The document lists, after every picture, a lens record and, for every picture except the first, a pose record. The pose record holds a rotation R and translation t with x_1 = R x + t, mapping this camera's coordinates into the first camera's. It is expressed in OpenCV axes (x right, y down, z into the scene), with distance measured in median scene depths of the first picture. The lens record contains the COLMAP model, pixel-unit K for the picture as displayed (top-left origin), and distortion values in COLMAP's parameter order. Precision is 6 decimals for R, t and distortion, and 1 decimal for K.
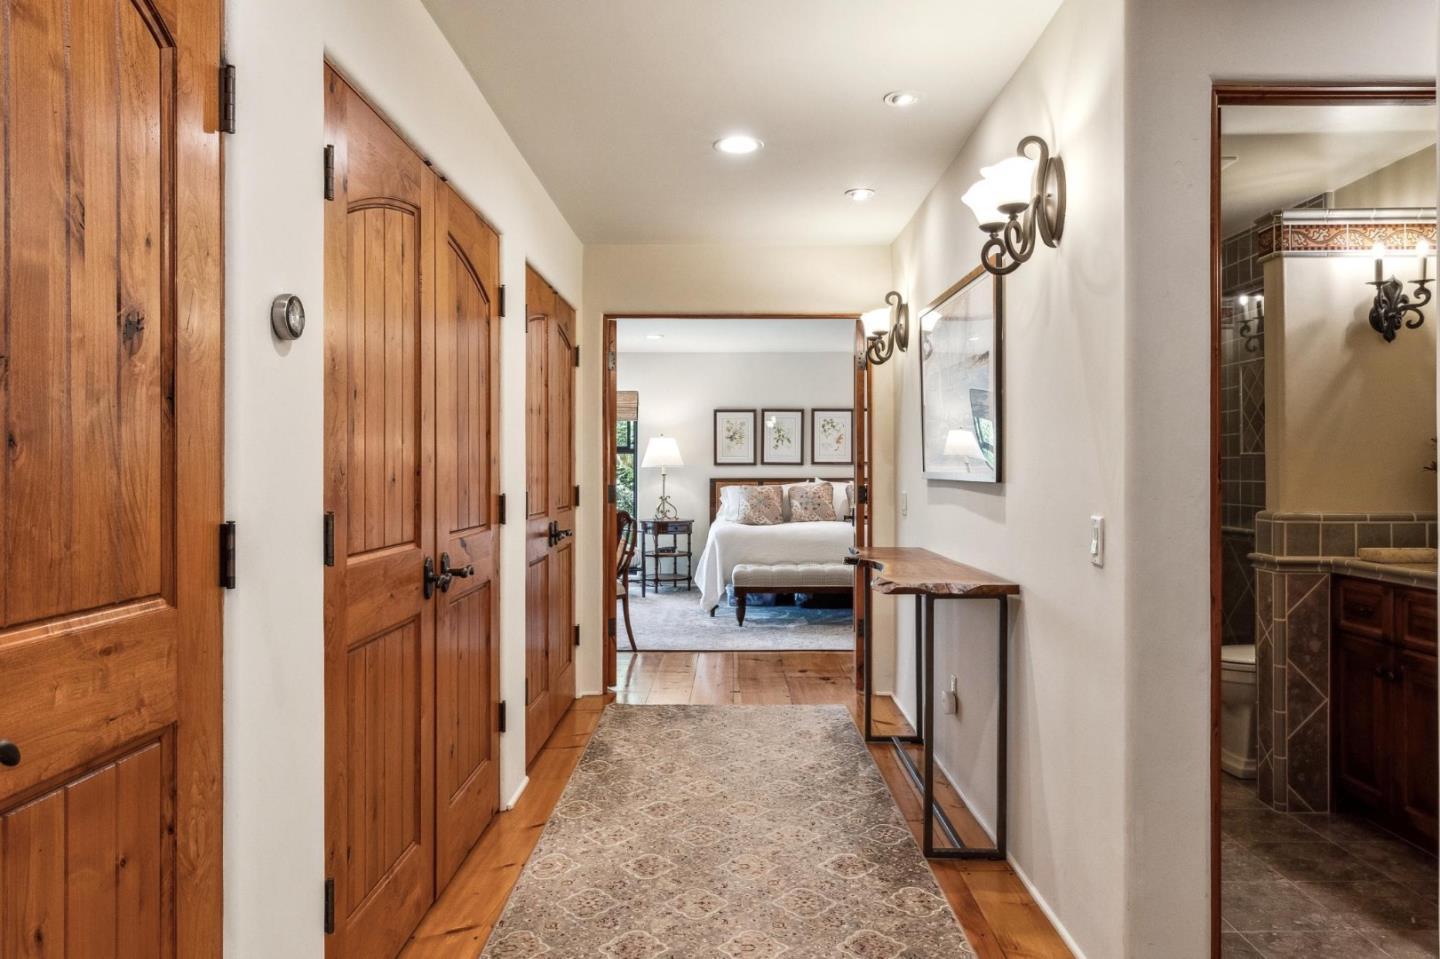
lens RADIAL K [[1008.5, 0, 720.9], [0, 1008.5, 474.4], [0, 0, 1]] dist [0.001508, -0.001454]
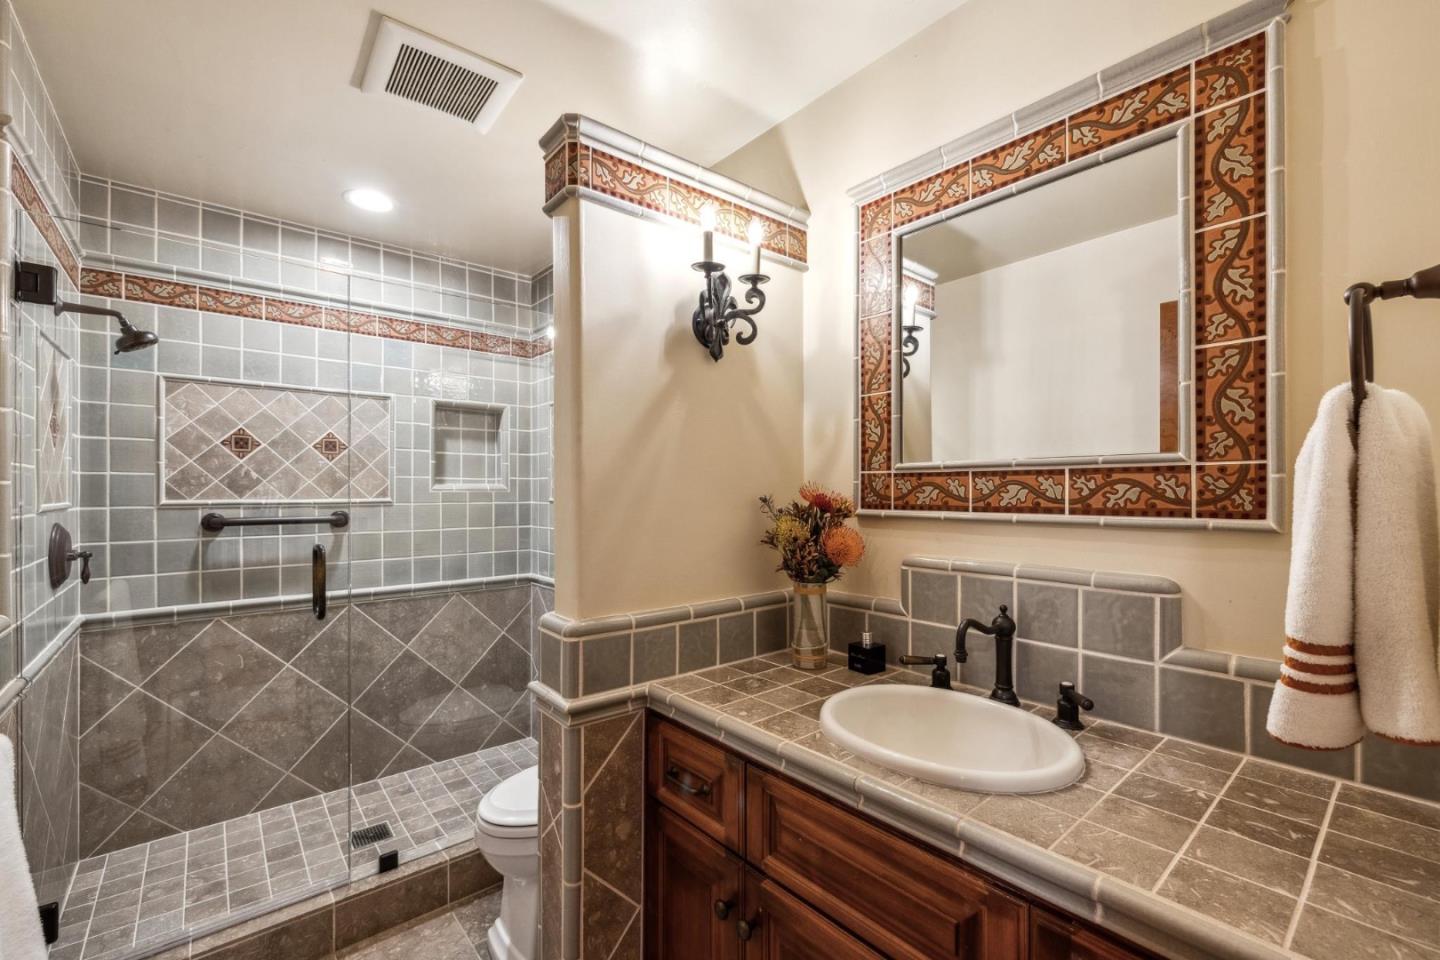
lens RADIAL K [[610.3, 0, 722.1], [0, 610.3, 489.9], [0, 0, 1]] dist [0.000653, -0.000961]
pose [[0.759102, 0.004582, 0.650956, 0.388424], [-0.003217, 0.999989, -0.003287, -0.039508], [-0.650964, 0.000401, 0.759109, 0.673334]]
